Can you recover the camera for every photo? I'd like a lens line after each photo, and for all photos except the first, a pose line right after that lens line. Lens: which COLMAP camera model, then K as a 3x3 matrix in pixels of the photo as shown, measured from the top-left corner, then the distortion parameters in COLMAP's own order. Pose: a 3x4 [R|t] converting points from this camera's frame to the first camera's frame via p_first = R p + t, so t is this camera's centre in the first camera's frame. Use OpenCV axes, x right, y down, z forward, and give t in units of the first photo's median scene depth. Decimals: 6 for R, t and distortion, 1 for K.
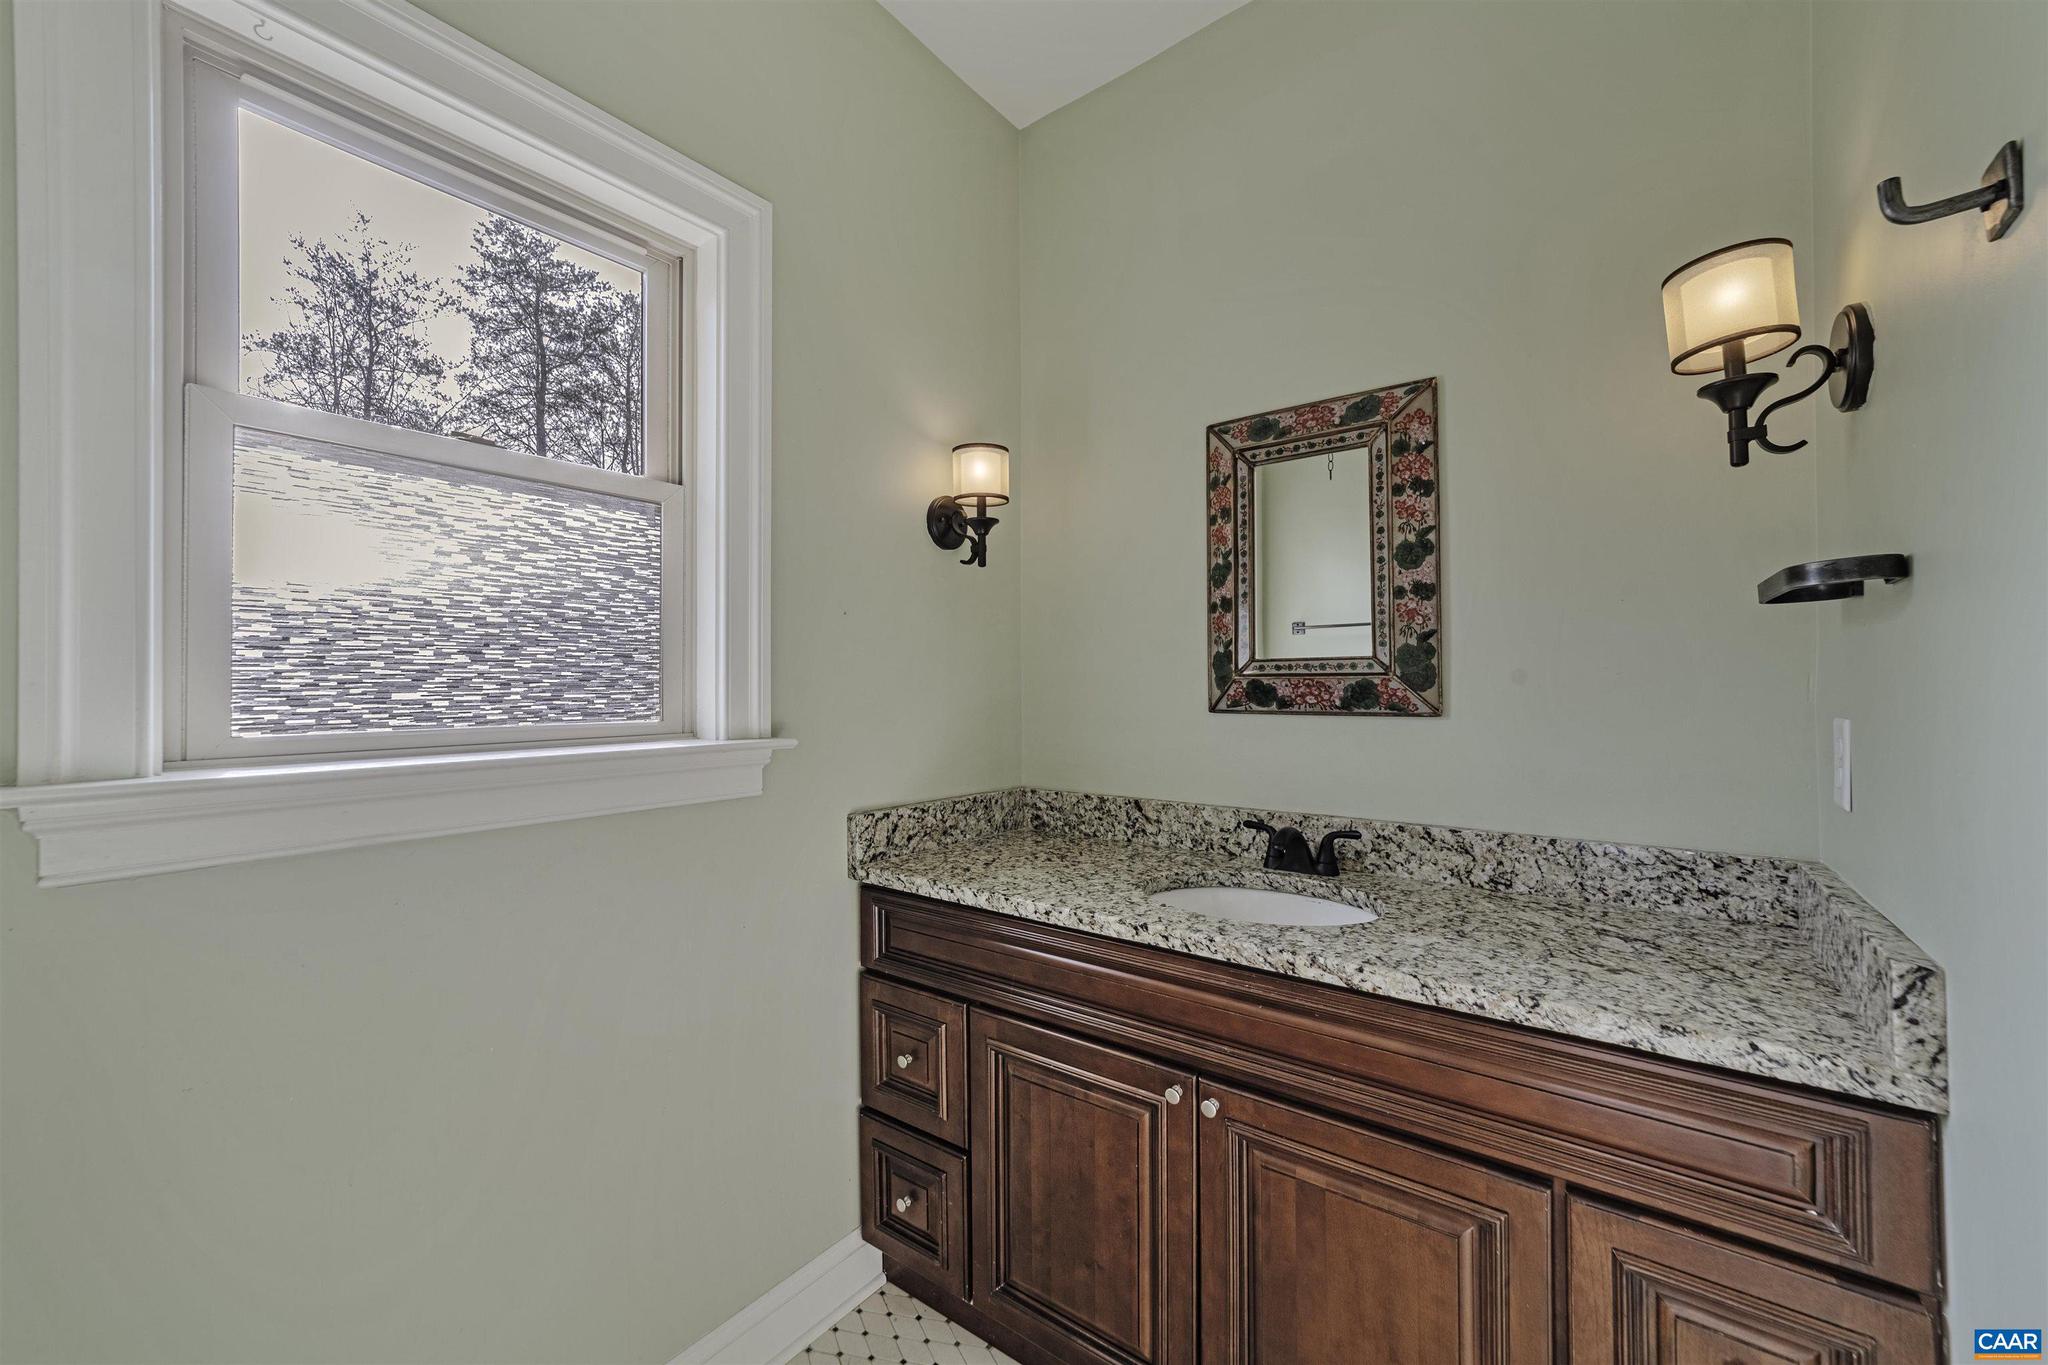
lens RADIAL K [[783.5, 0, 1035.4], [0, 783.5, 679.9], [0, 0, 1]] dist [0.000100, 0.001166]
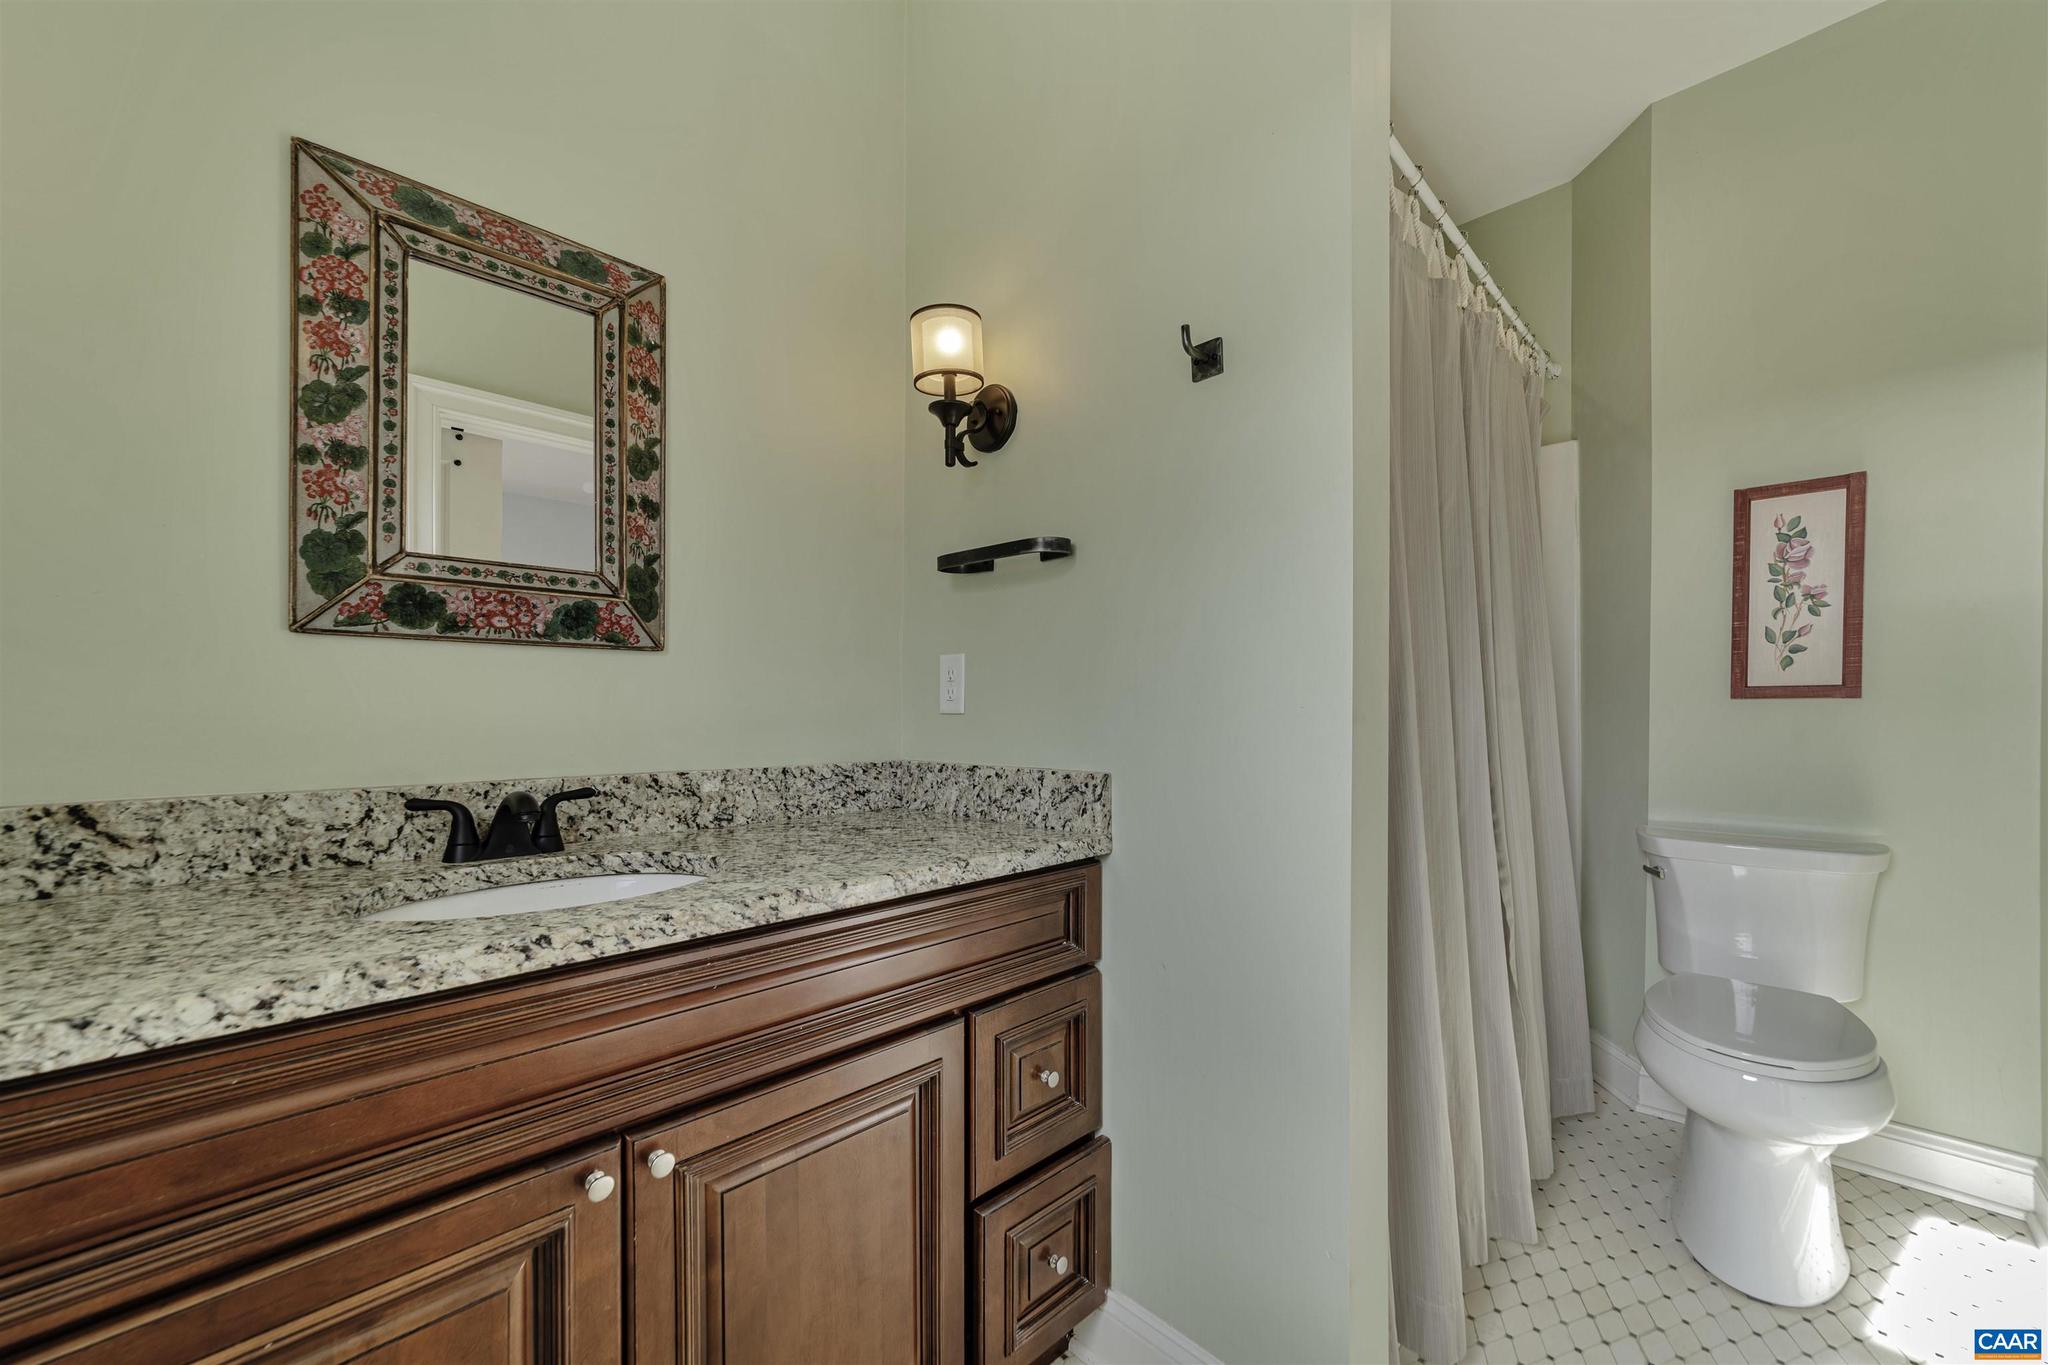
lens RADIAL K [[783.5, 0, 1033.6], [0, 783.5, 699.2], [0, 0, 1]] dist [0.000100, 0.001166]
pose [[0.158333, 0.012684, 0.987304, -0.305894], [-0.012012, 0.999868, -0.010919, 0.105726], [-0.987313, -0.010131, 0.158465, 0.426333]]
